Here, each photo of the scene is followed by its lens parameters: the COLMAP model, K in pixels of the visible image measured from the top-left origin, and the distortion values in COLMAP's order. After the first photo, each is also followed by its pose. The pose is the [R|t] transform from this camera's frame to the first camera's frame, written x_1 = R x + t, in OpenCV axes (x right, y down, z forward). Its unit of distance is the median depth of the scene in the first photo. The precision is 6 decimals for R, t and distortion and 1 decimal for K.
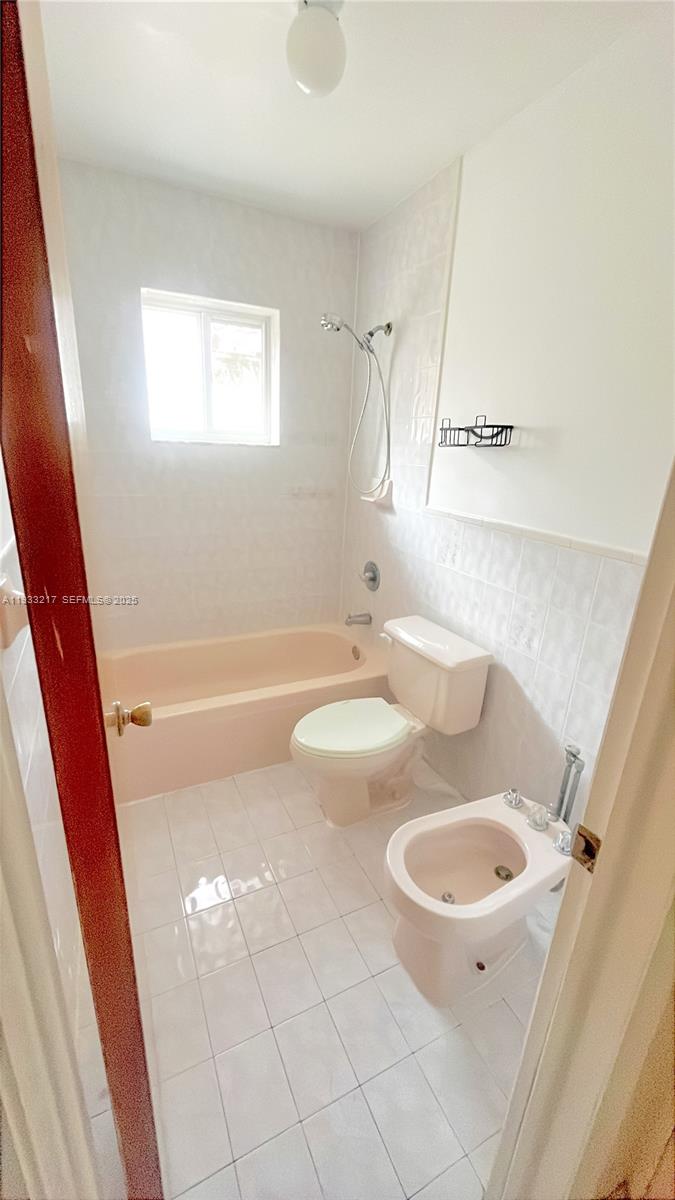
lens RADIAL K [[477.0, 0, 337.5], [0, 477.0, 600.0], [0, 0, 1]] dist [-0.002482, -0.000113]
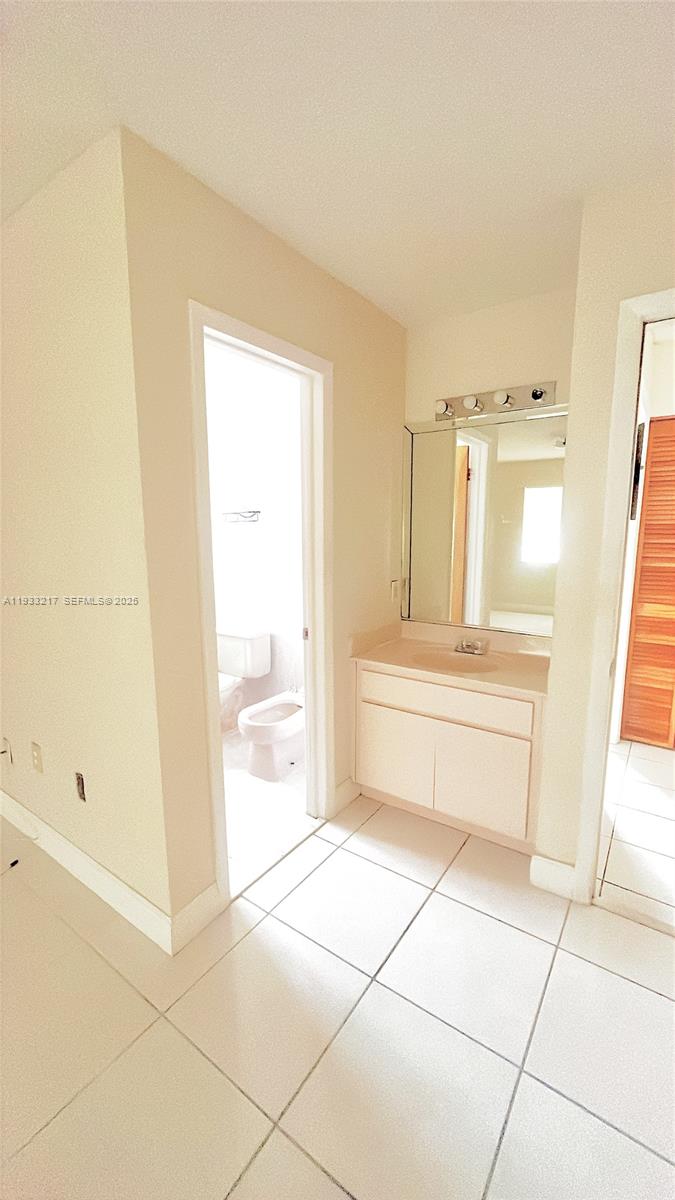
lens RADIAL K [[477.0, 0, 337.5], [0, 477.0, 600.0], [0, 0, 1]] dist [-0.002482, -0.000113]
pose [[0.875035, -0.127910, 0.466854, -0.298064], [0.195684, 0.975609, -0.099474, 0.237142], [-0.442743, 0.178399, 0.878722, -0.759090]]
